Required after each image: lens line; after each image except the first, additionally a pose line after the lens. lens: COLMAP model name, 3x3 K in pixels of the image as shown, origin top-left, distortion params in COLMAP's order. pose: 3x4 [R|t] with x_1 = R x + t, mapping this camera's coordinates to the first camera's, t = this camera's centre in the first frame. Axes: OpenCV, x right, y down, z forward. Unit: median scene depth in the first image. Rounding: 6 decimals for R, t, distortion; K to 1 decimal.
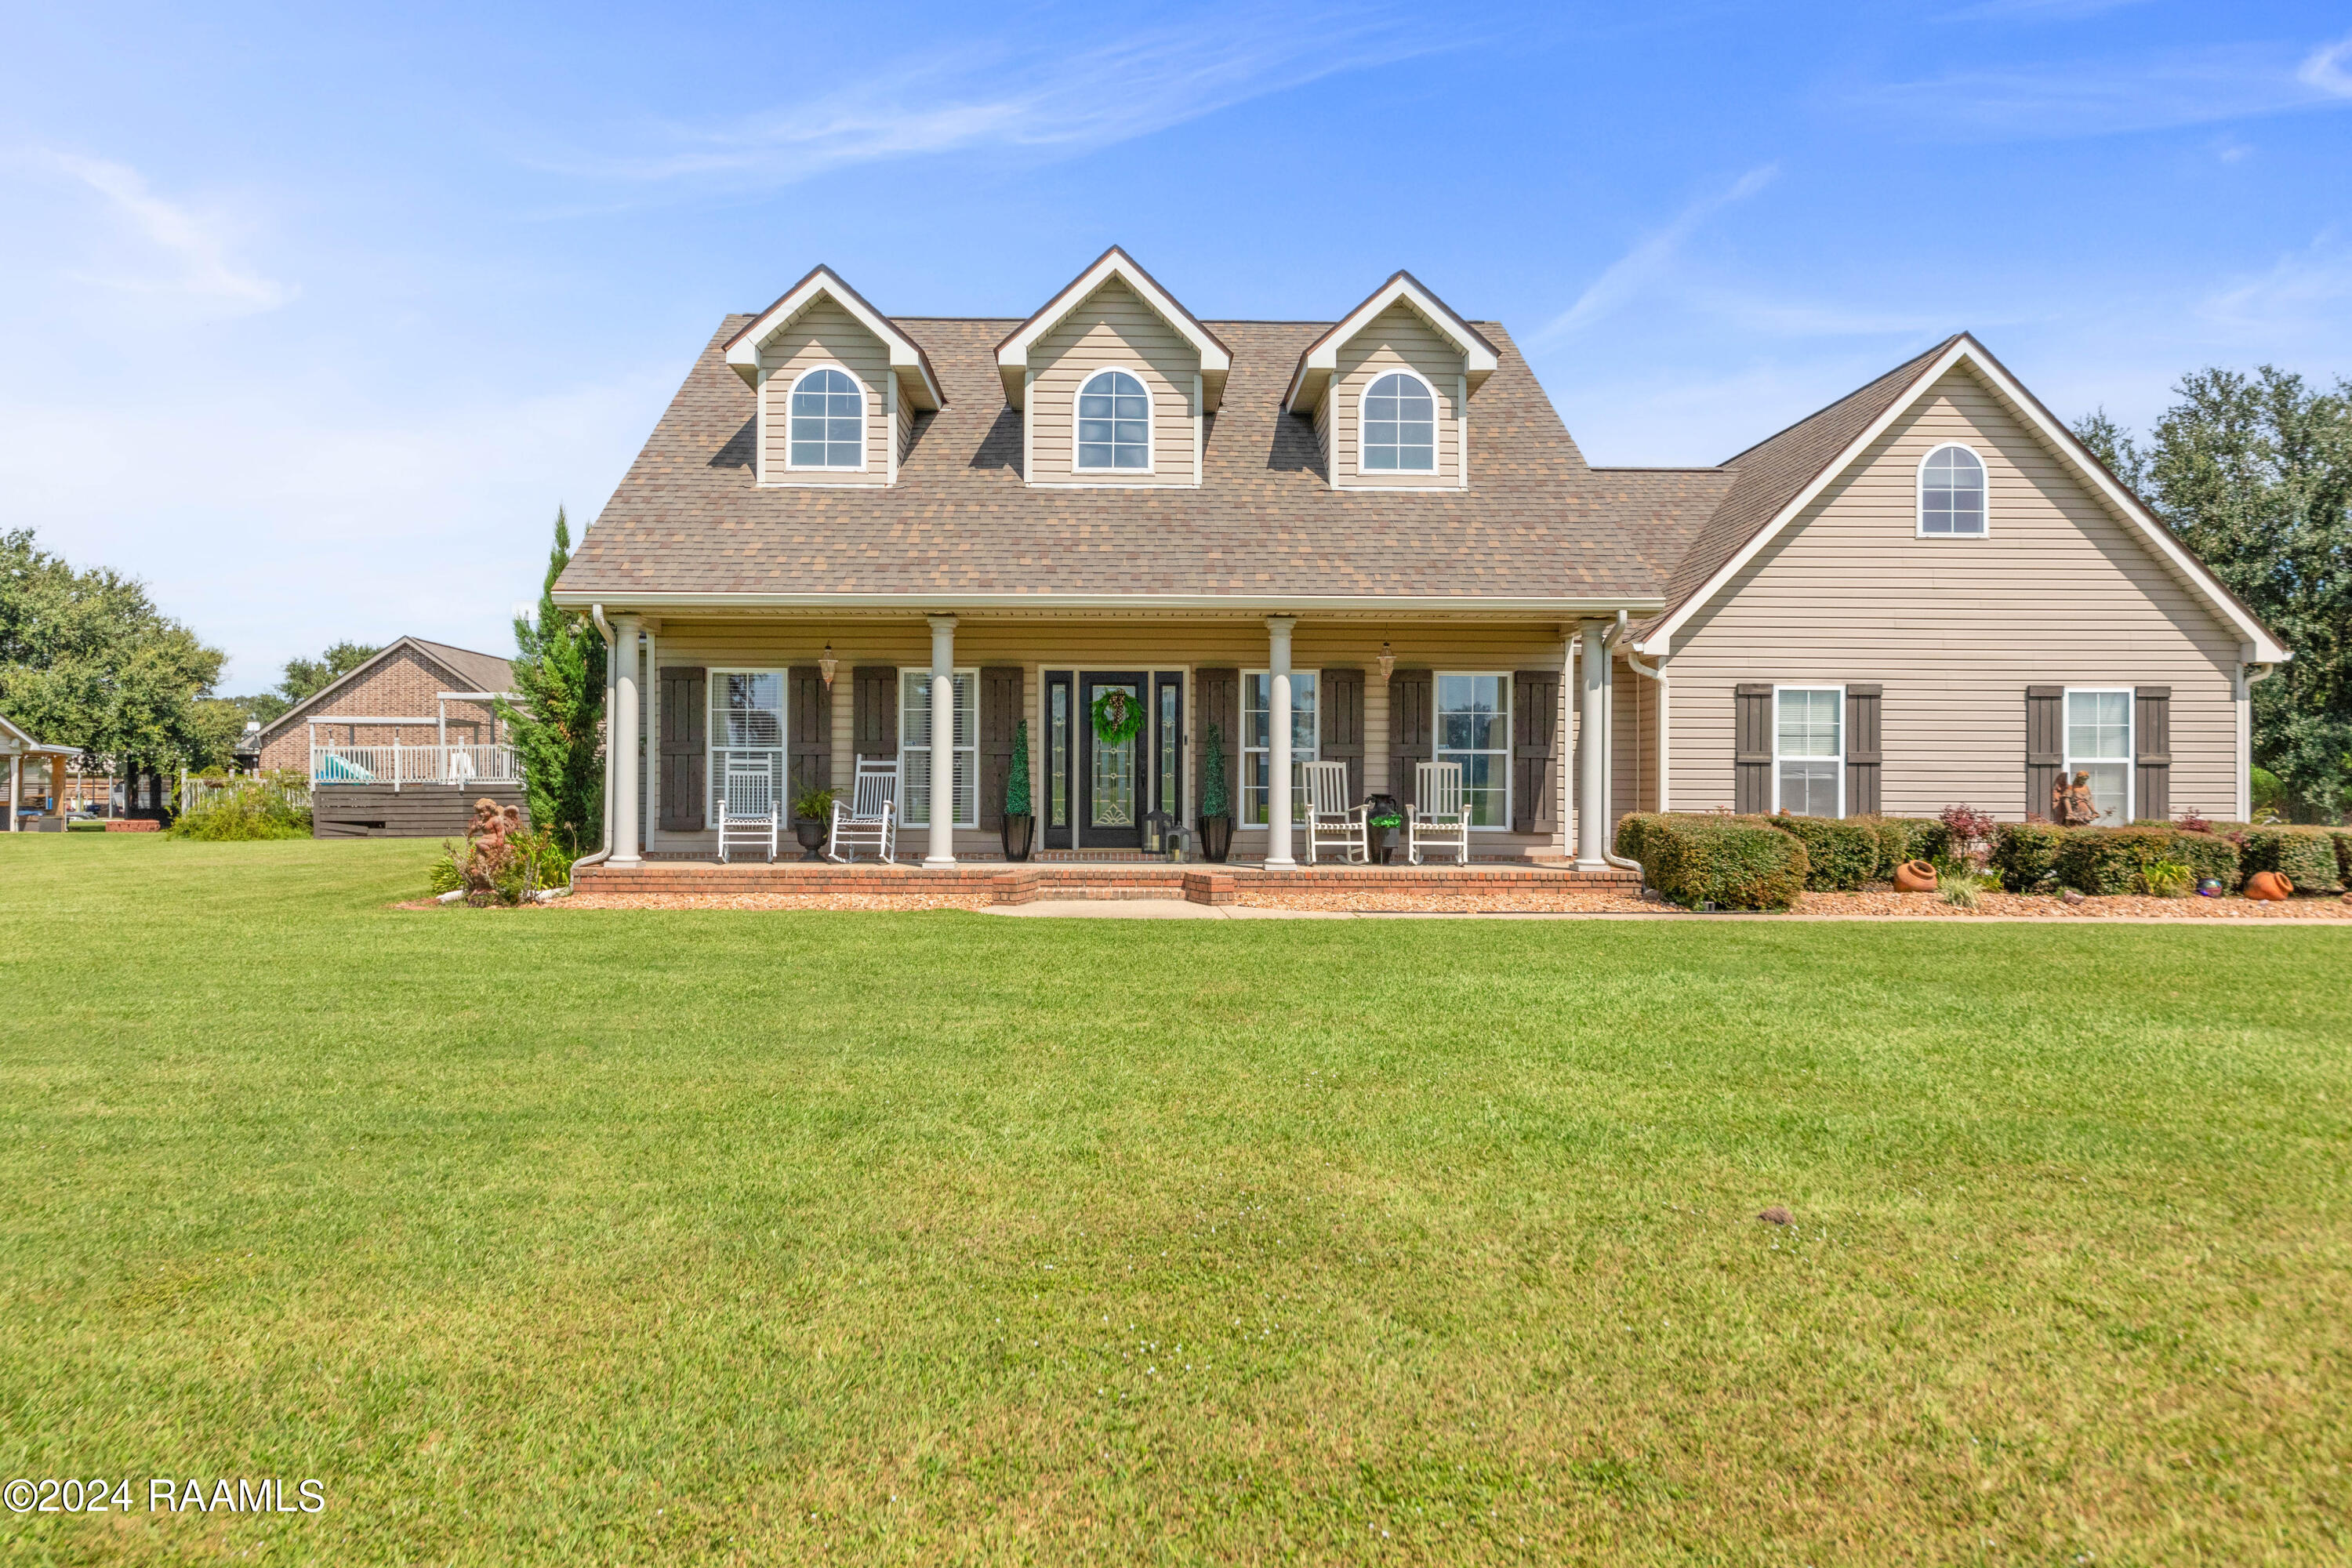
lens RADIAL K [[1513.1, 0, 1158.2], [0, 1513.1, 779.3], [0, 0, 1]] dist [-0.001188, -0.002254]
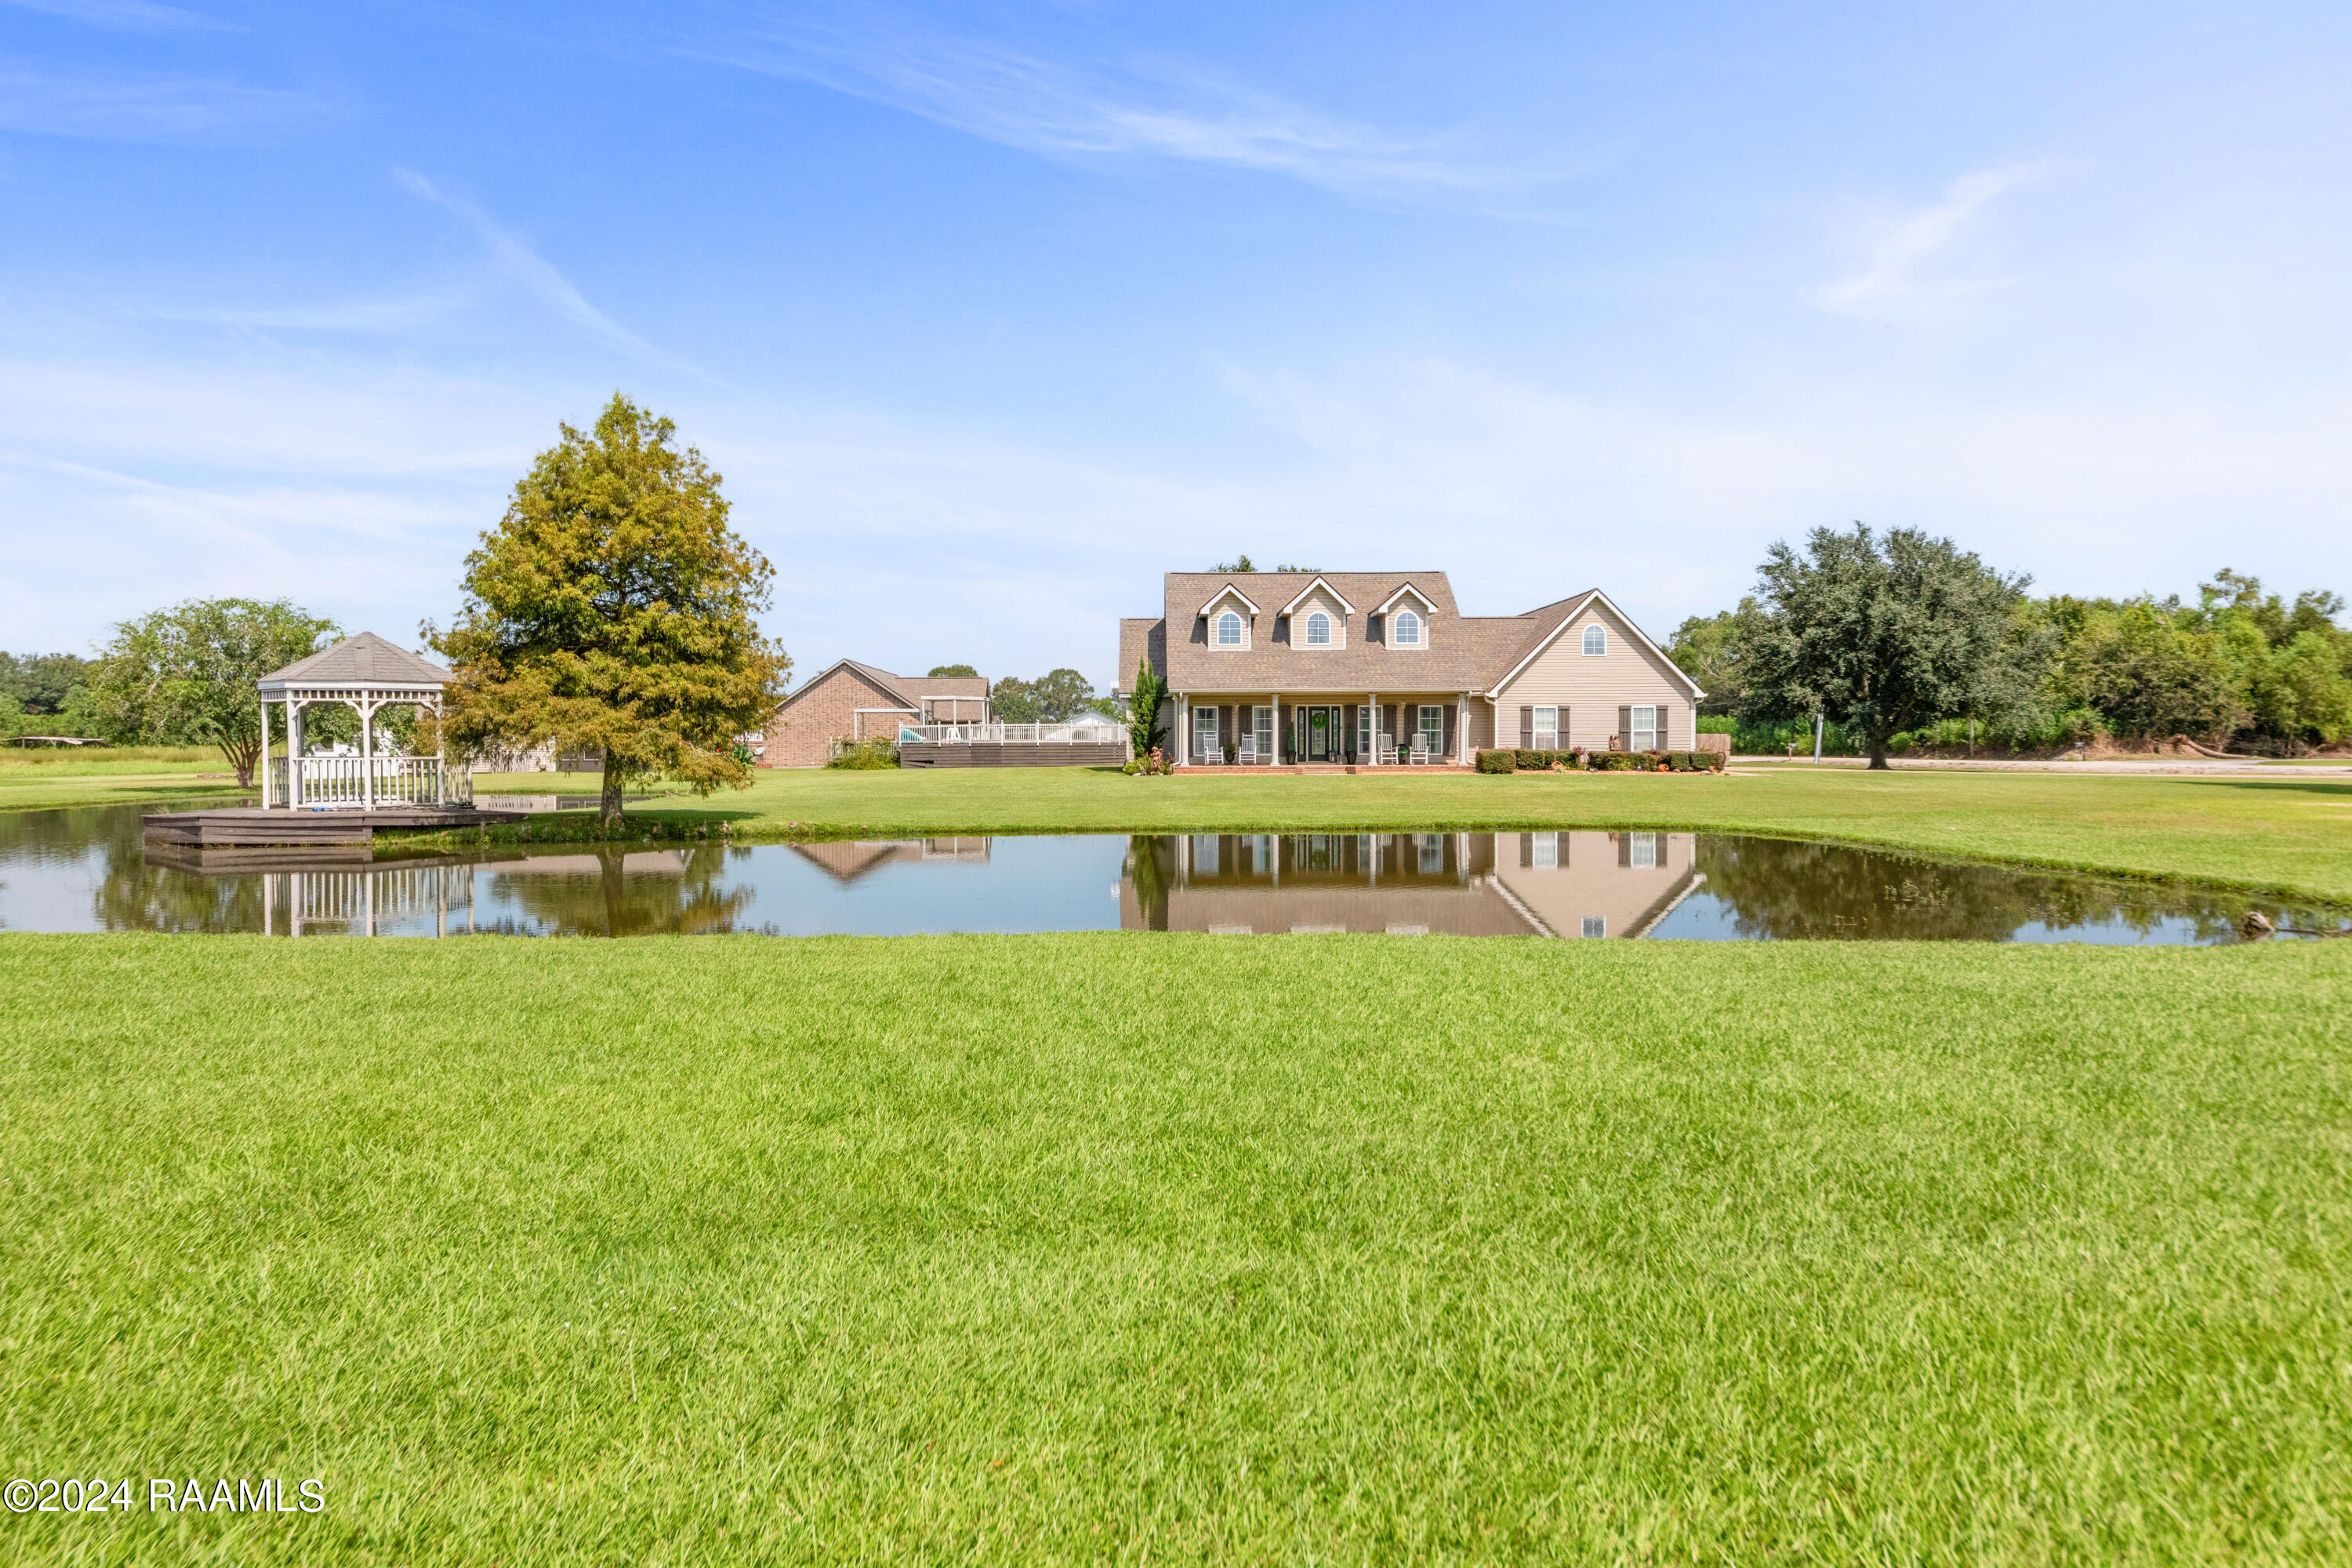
lens RADIAL K [[1468.5, 0, 1173.7], [0, 1468.5, 783.3], [0, 0, 1]] dist [0.002392, -0.001772]
pose [[0.999923, -0.007933, -0.009545, -0.277837], [0.008260, 0.999363, 0.034731, -0.017009], [0.009263, -0.034807, 0.999351, -1.914761]]
